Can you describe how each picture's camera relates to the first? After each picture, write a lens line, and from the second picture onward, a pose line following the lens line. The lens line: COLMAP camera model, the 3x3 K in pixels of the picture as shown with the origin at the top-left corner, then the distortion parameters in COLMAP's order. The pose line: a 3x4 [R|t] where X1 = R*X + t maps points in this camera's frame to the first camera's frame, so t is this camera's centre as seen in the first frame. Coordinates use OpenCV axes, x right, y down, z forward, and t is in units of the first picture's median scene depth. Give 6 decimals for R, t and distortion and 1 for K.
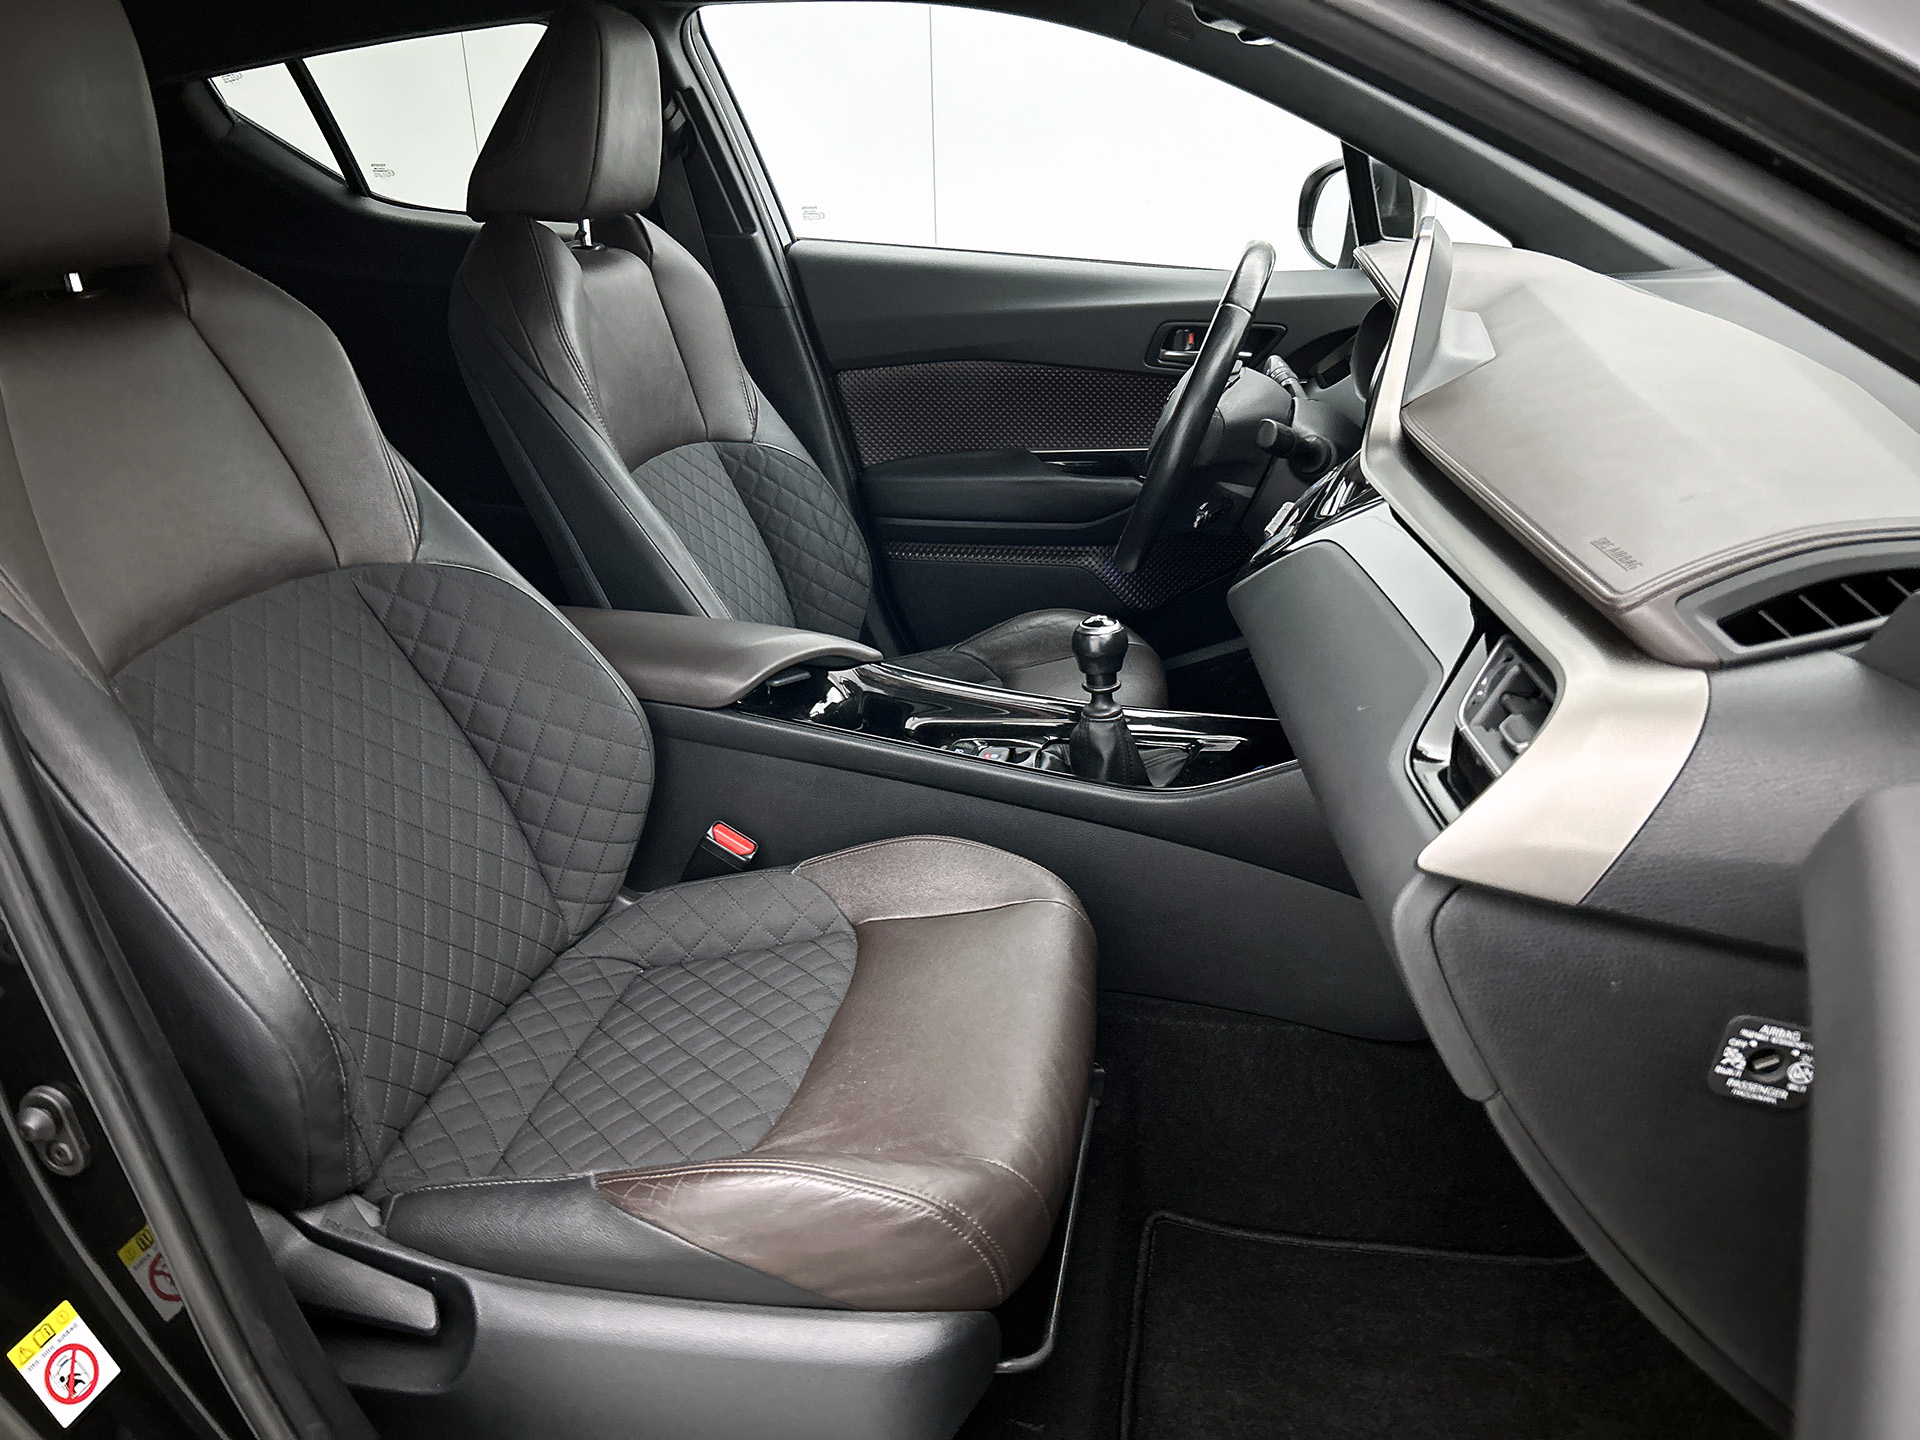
lens RADIAL K [[1403.0, 0, 942.2], [0, 1403.0, 750.3], [0, 0, 1]] dist [0.025903, -0.053738]
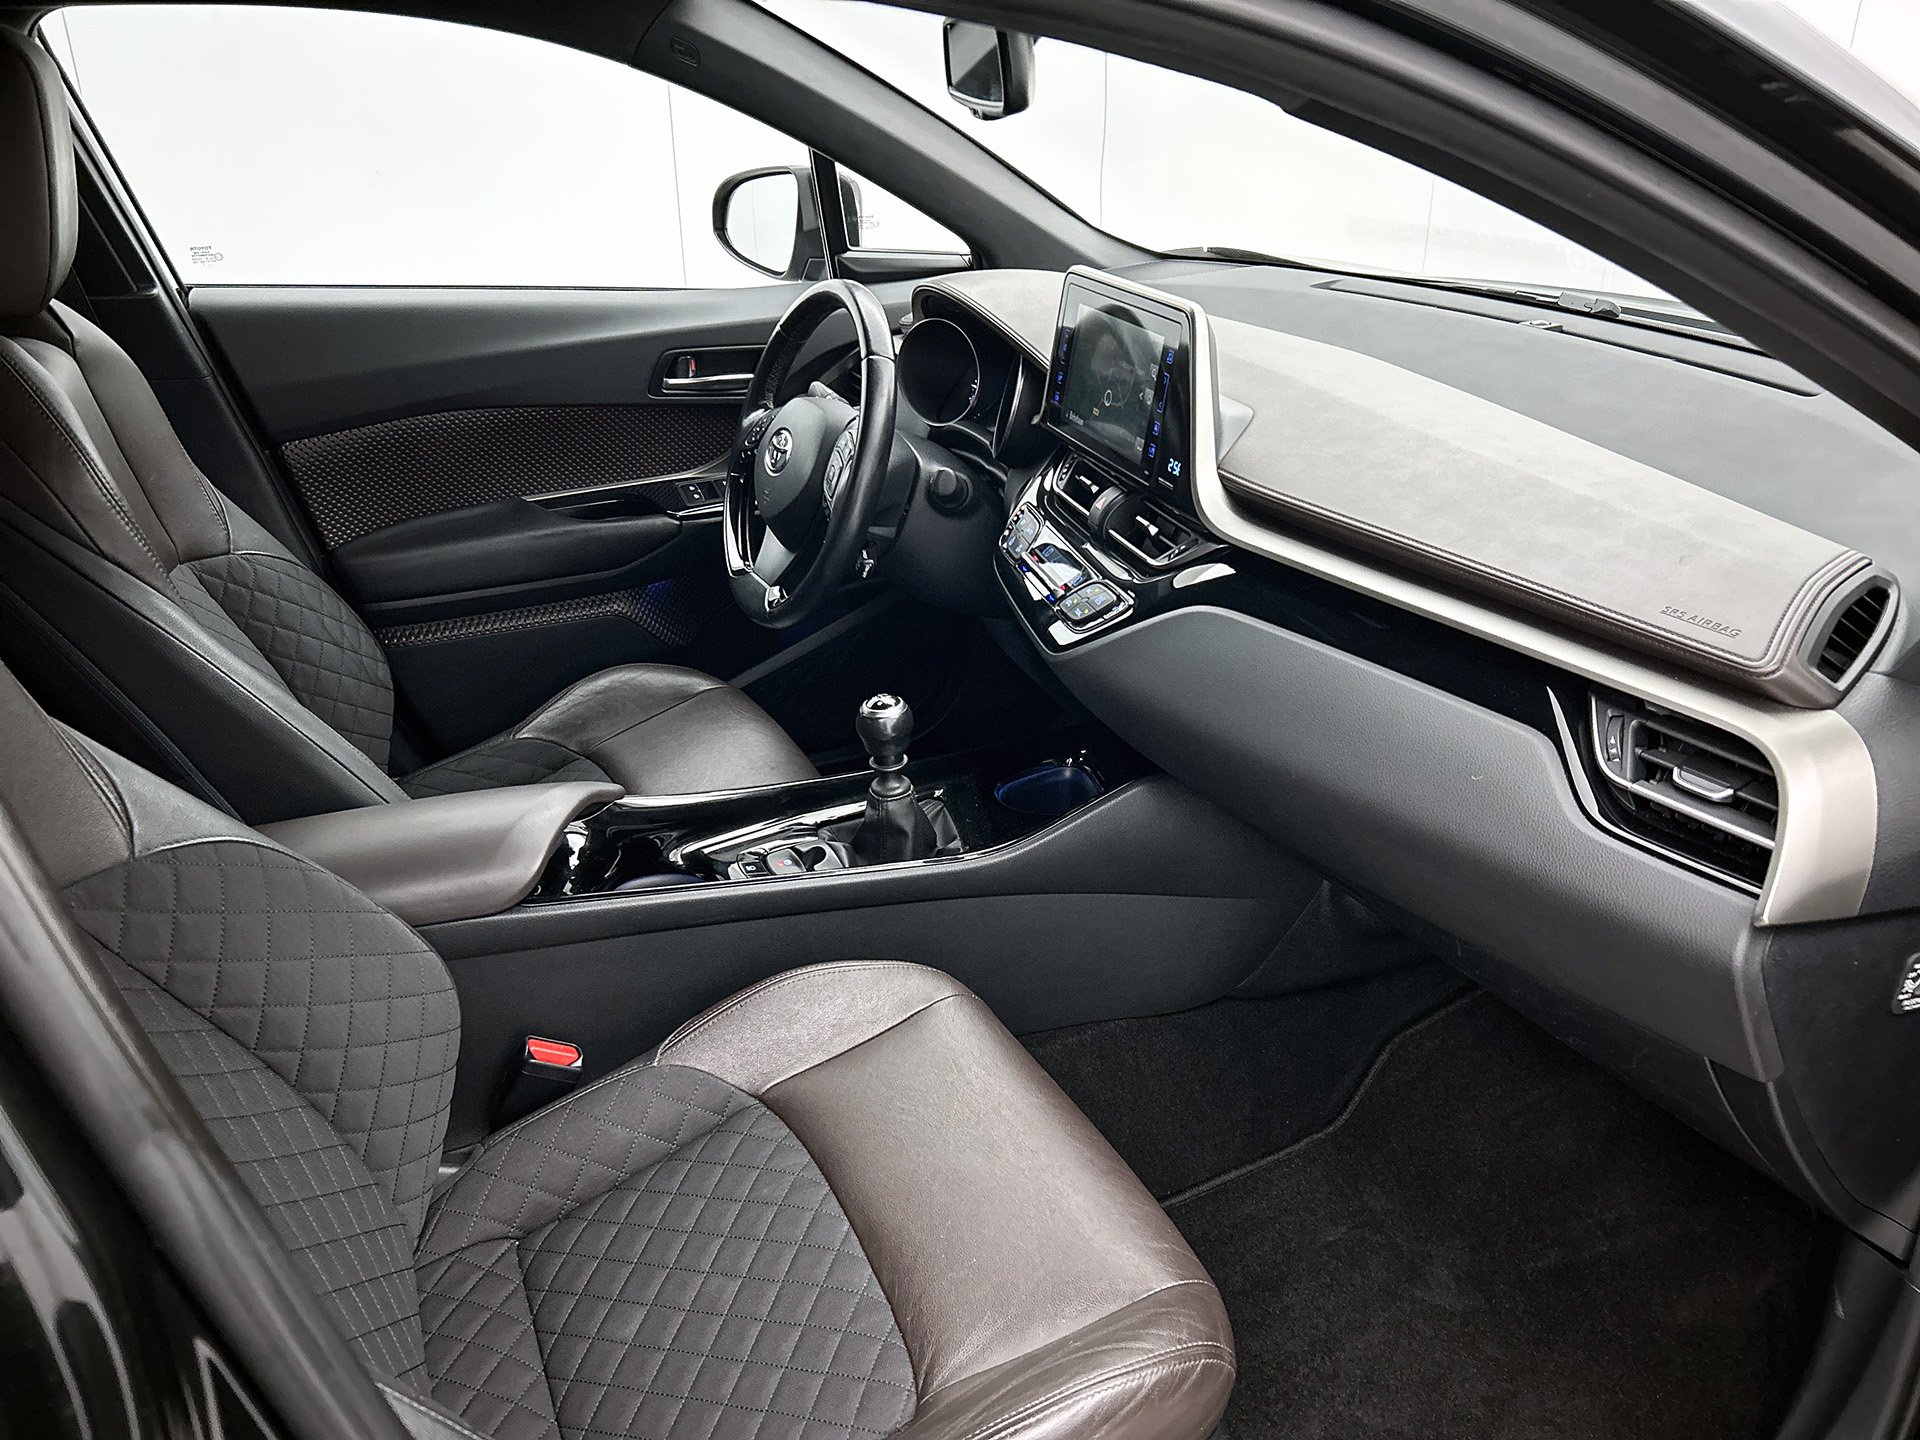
lens RADIAL K [[1403.0, 0, 942.2], [0, 1403.0, 750.3], [0, 0, 1]] dist [0.025903, -0.053738]
pose [[0.806903, -0.253313, 0.533610, -0.296143], [0.224898, 0.967087, 0.119010, -0.128904], [-0.546194, 0.023978, 0.837316, 0.126860]]
